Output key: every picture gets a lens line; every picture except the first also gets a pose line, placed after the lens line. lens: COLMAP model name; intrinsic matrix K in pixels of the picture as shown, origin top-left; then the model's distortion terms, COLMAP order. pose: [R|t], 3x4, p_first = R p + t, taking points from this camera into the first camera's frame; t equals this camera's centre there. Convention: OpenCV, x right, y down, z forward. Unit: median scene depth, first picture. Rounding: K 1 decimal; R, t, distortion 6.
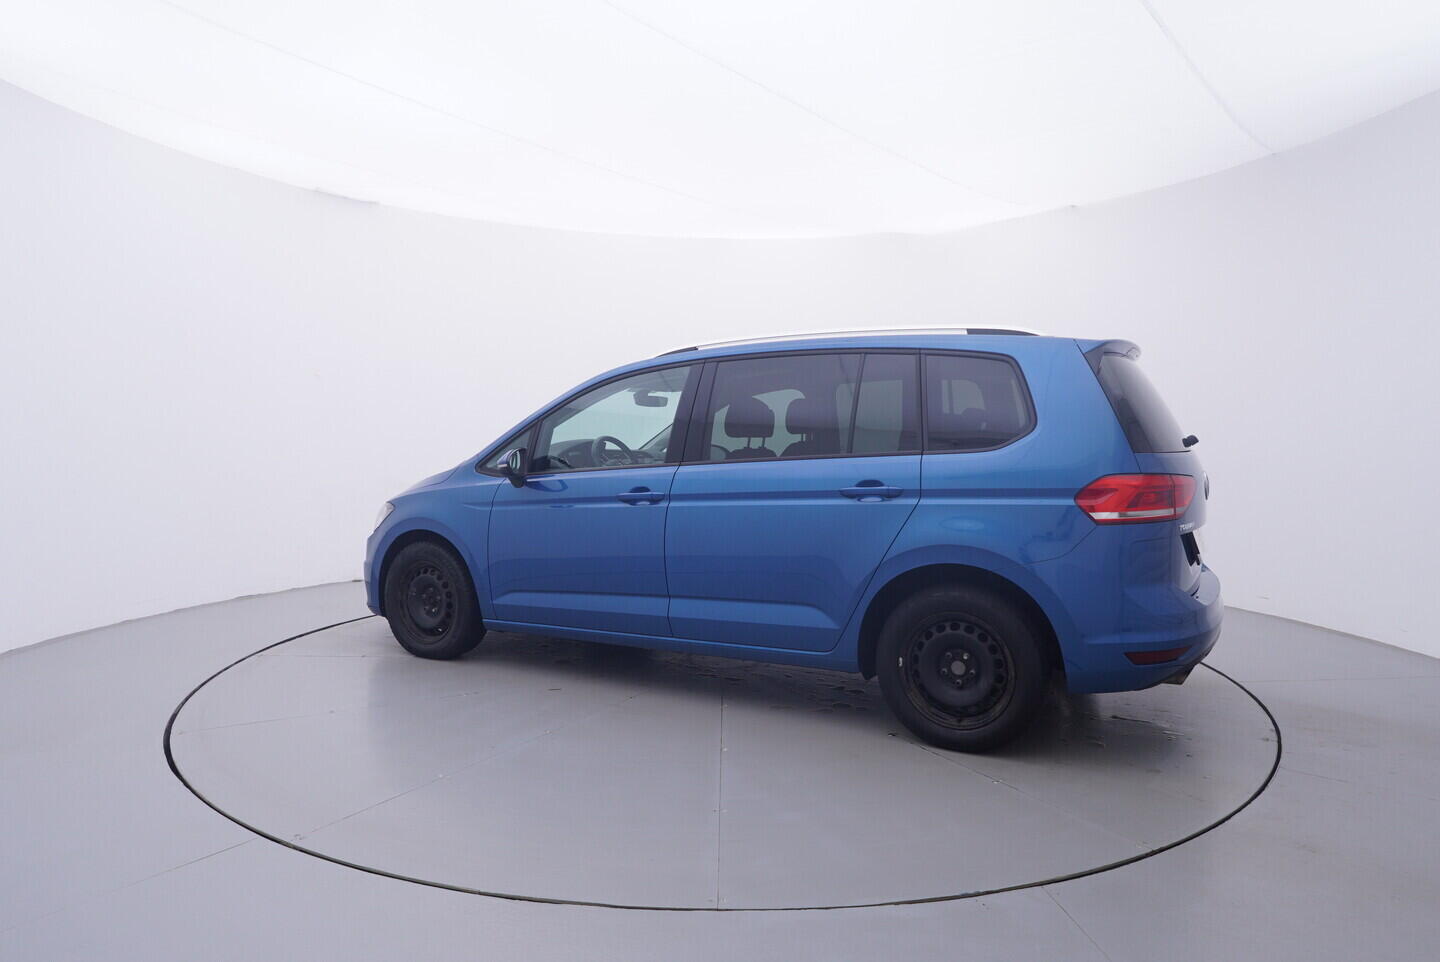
lens RADIAL K [[926.8, 0, 712.3], [0, 926.8, 472.0], [0, 0, 1]] dist [-0.017720, -0.001331]
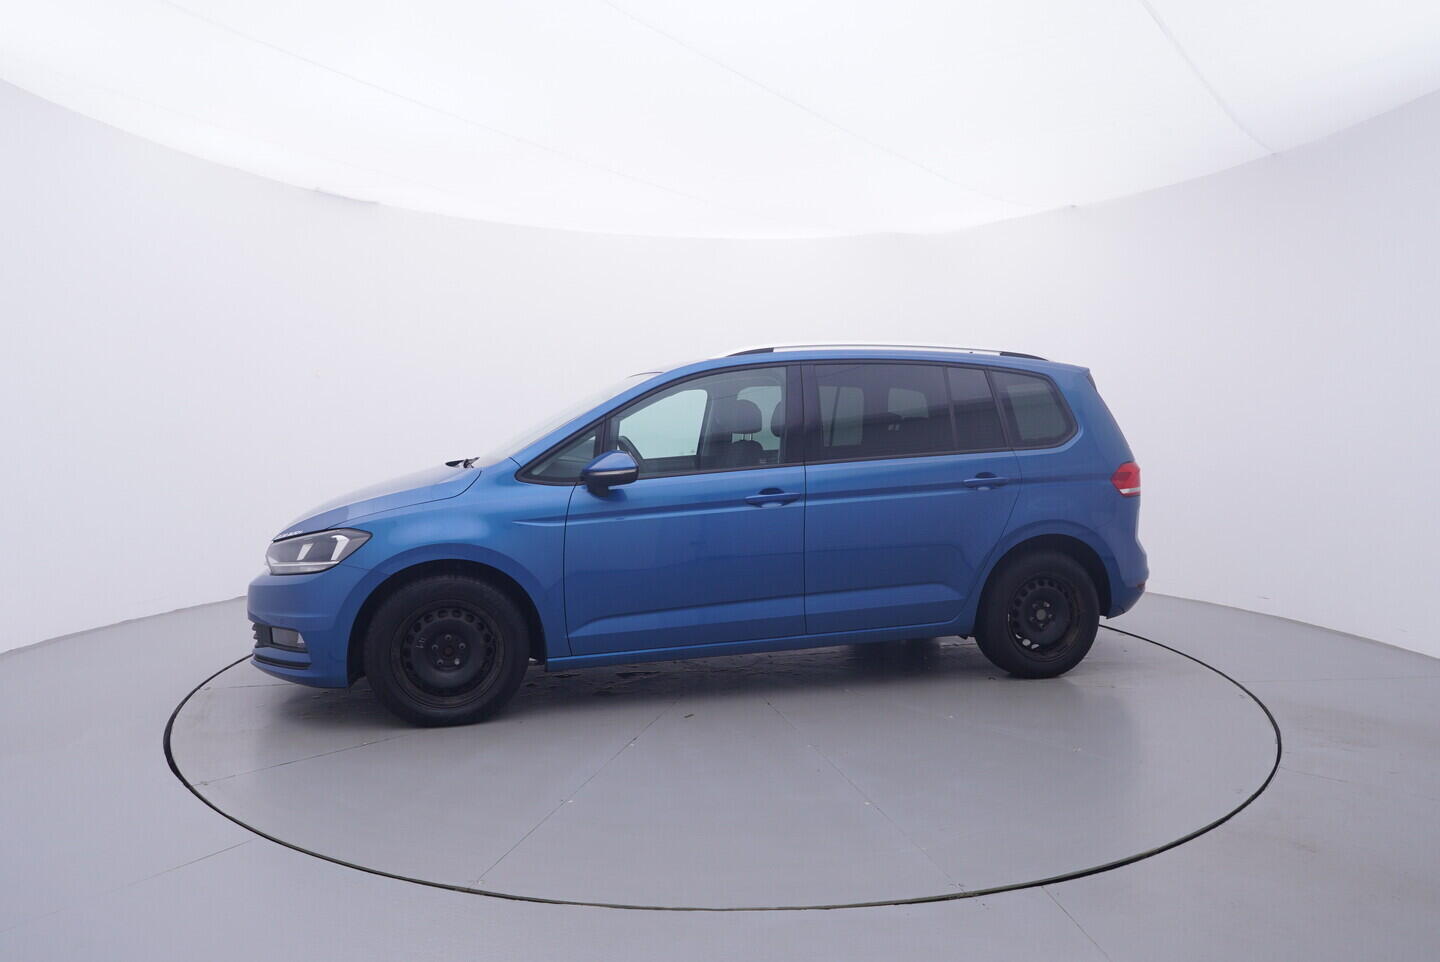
lens RADIAL K [[867.6, 0, 686.2], [0, 867.6, 478.0], [0, 0, 1]] dist [-0.009371, -0.001436]
pose [[0.705156, -0.038692, 0.707996, -0.791319], [0.025687, 0.999249, 0.029026, -0.023116], [-0.708587, -0.002282, 0.705620, 0.421834]]
